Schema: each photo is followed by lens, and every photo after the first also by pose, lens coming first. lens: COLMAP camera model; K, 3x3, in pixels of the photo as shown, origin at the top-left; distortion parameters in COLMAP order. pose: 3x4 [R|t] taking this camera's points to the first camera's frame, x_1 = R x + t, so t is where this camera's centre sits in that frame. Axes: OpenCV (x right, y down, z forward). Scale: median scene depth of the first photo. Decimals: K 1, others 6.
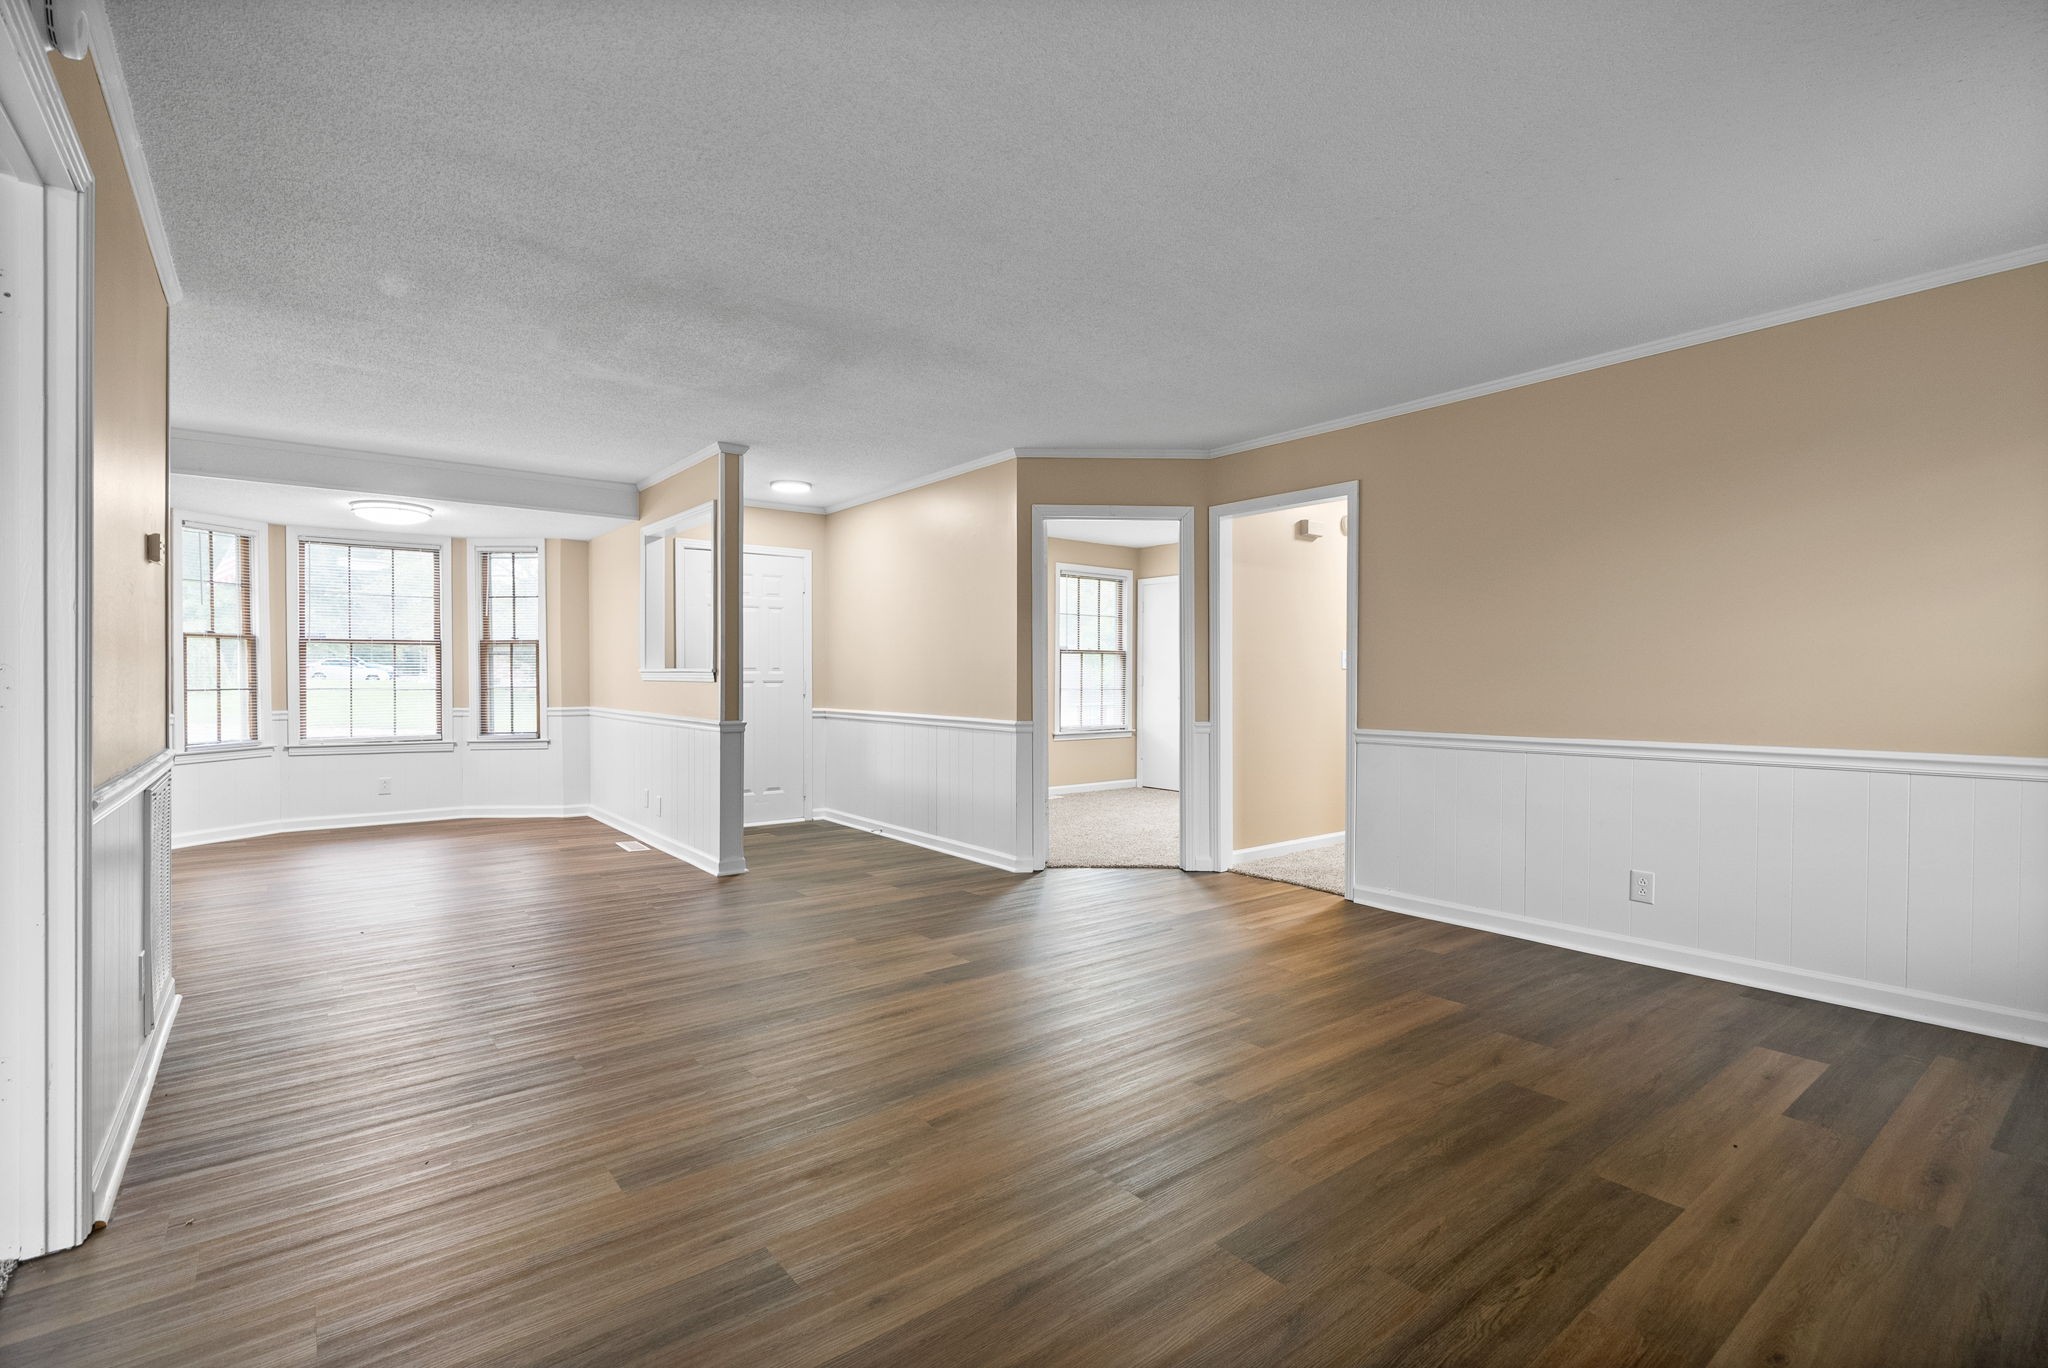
lens RADIAL K [[925.0, 0, 1019.6], [0, 925.0, 682.9], [0, 0, 1]] dist [0.001628, 0.000084]
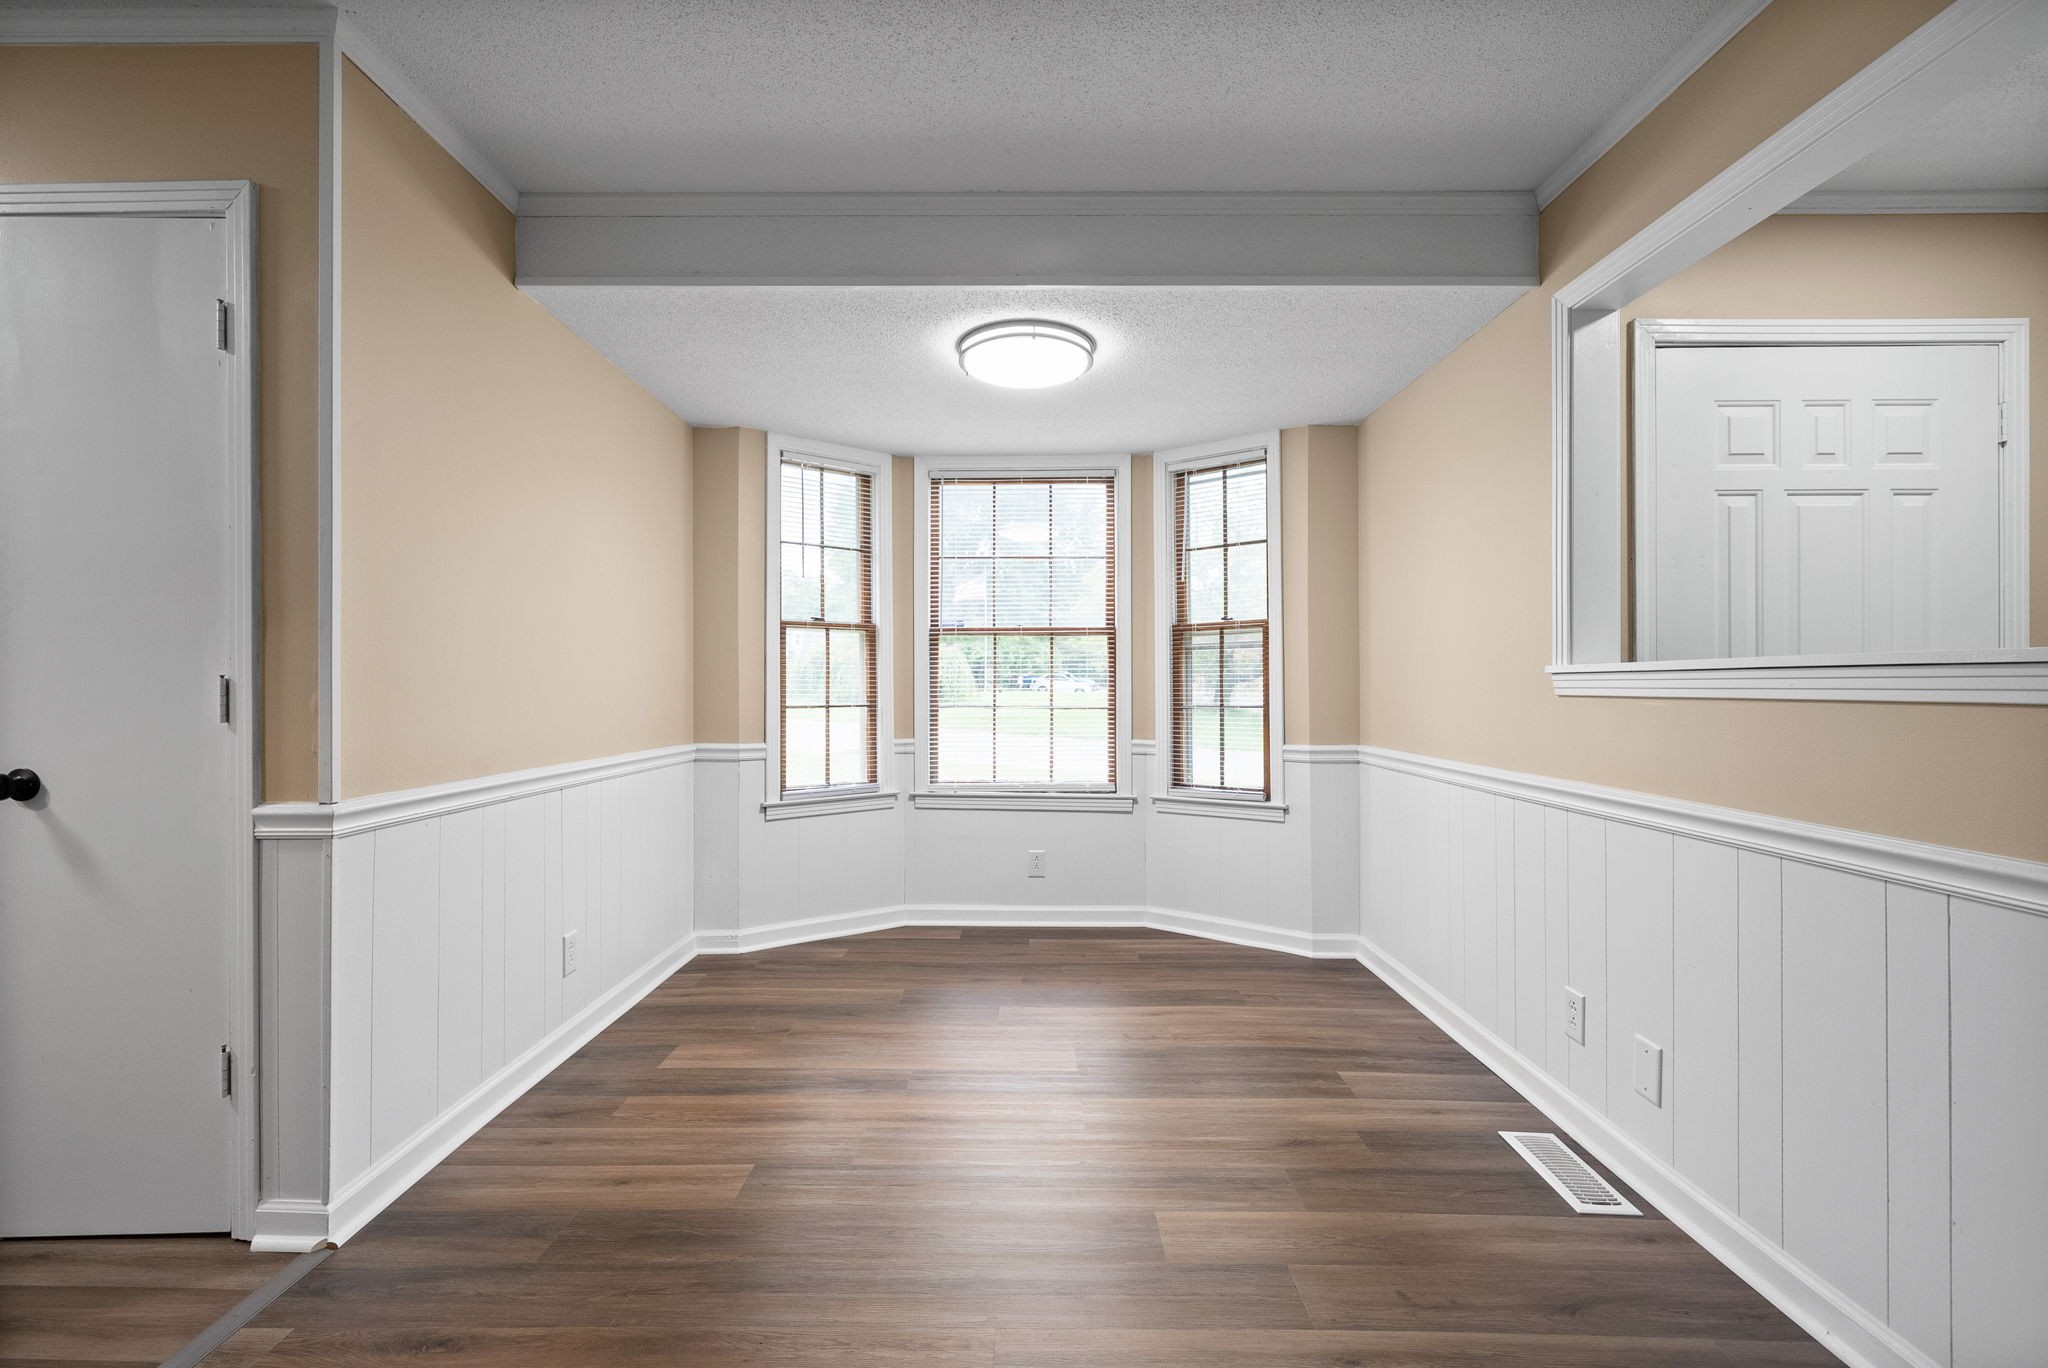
lens RADIAL K [[925.0, 0, 1022.1], [0, 925.0, 687.9], [0, 0, 1]] dist [0.001628, 0.000084]
pose [[0.780383, -0.000444, -0.625302, -0.318354], [-0.005222, 0.999960, -0.007228, -0.001704], [0.625281, 0.008906, 0.780349, 0.529649]]
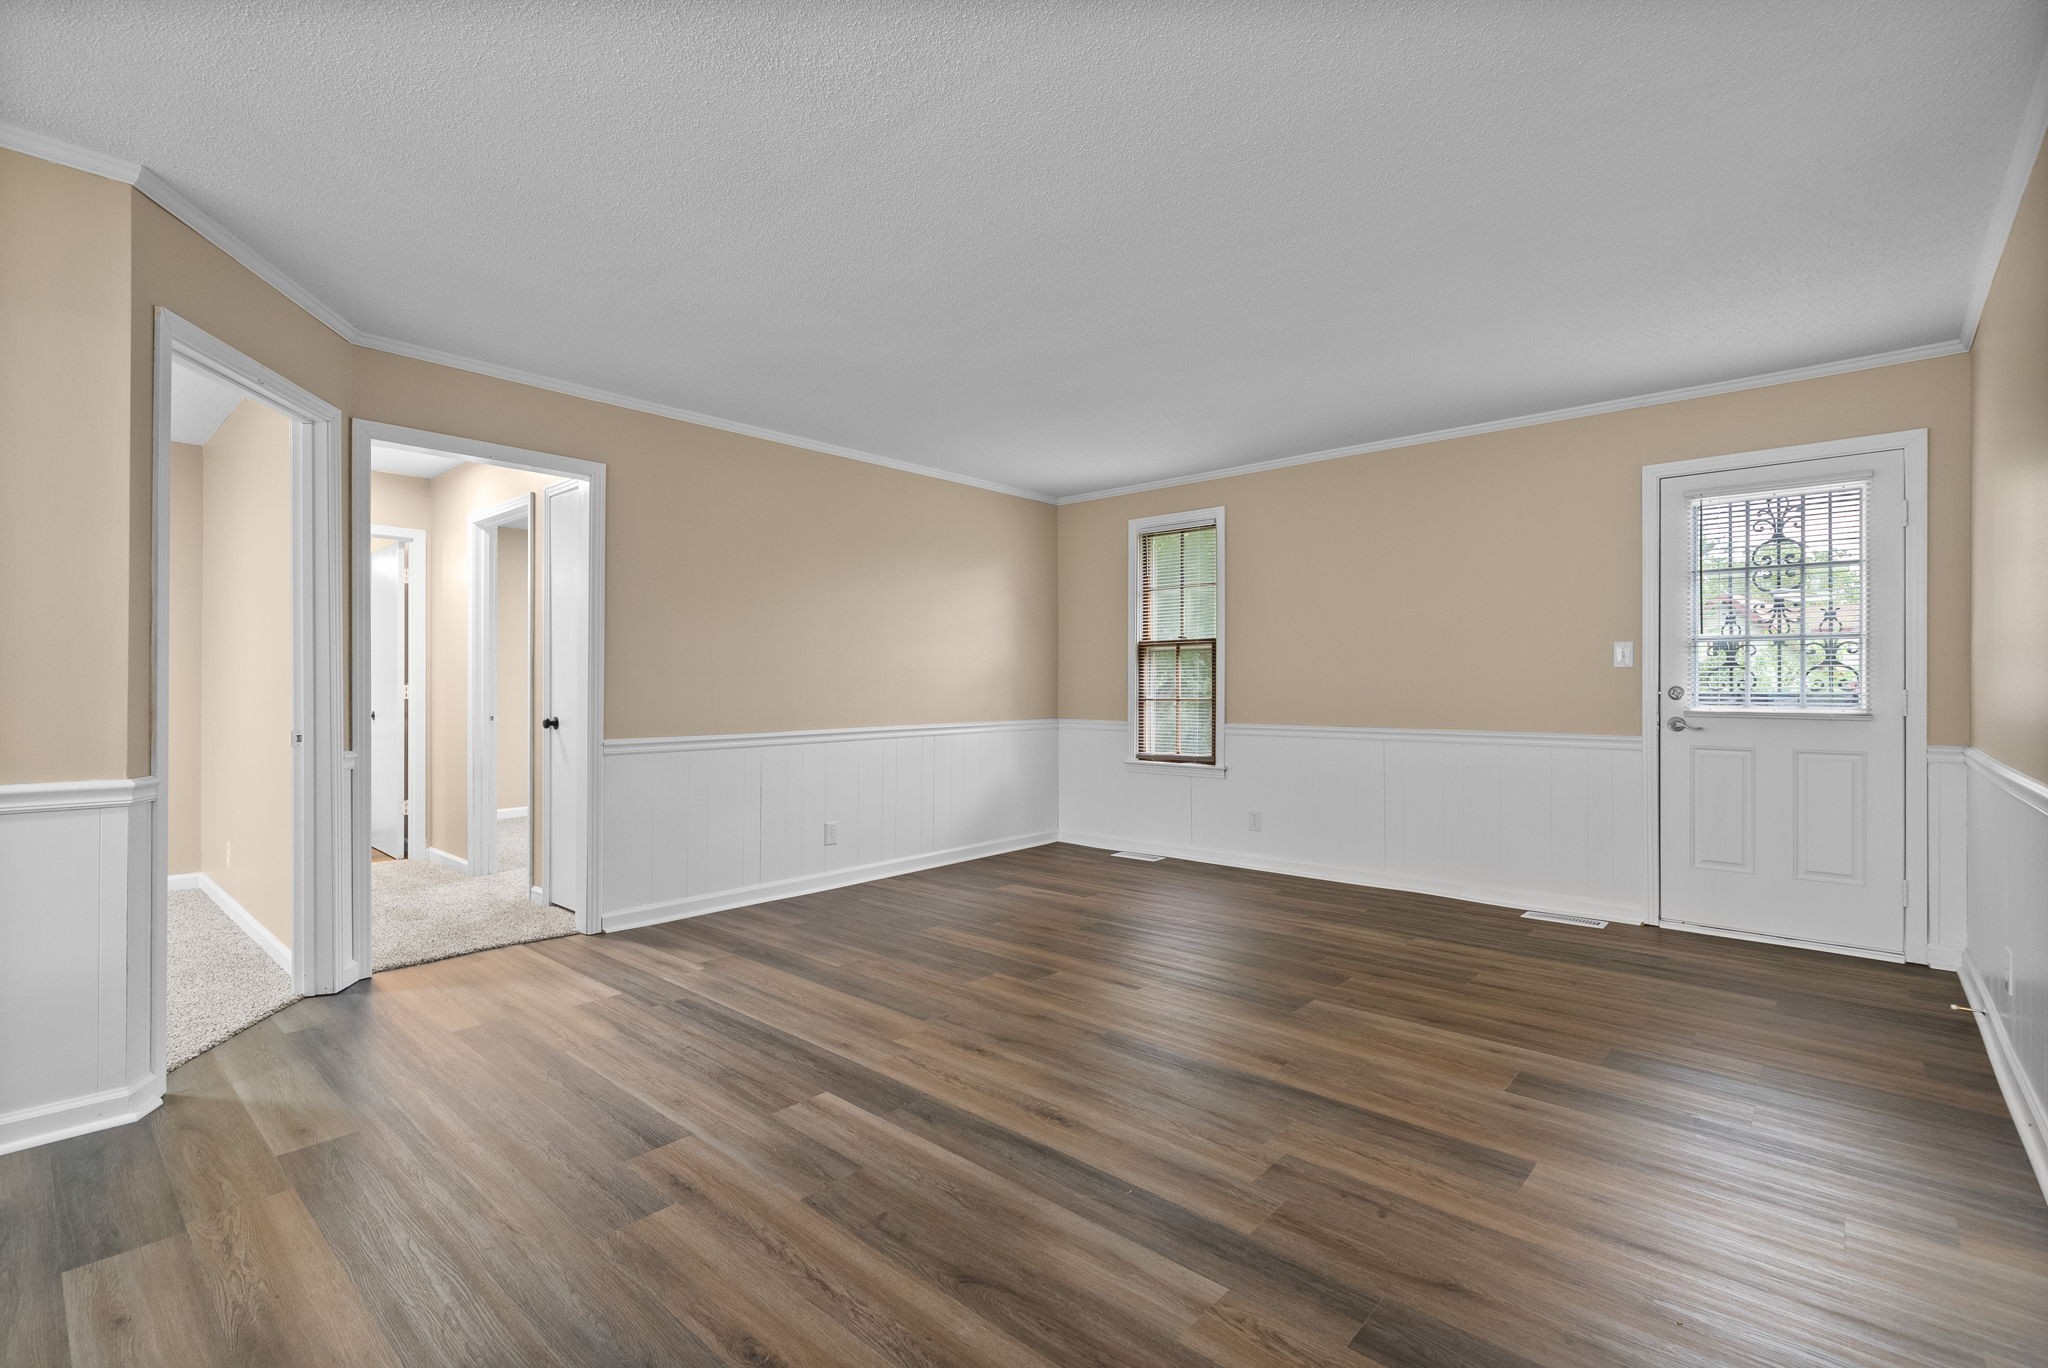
lens RADIAL K [[925.0, 0, 1020.7], [0, 925.0, 684.3], [0, 0, 1]] dist [0.001628, 0.000084]
pose [[-0.171069, 0.000639, 0.985259, -0.399880], [0.005534, 0.999985, 0.000312, -0.001839], [-0.985244, 0.005506, -0.171069, 0.512229]]
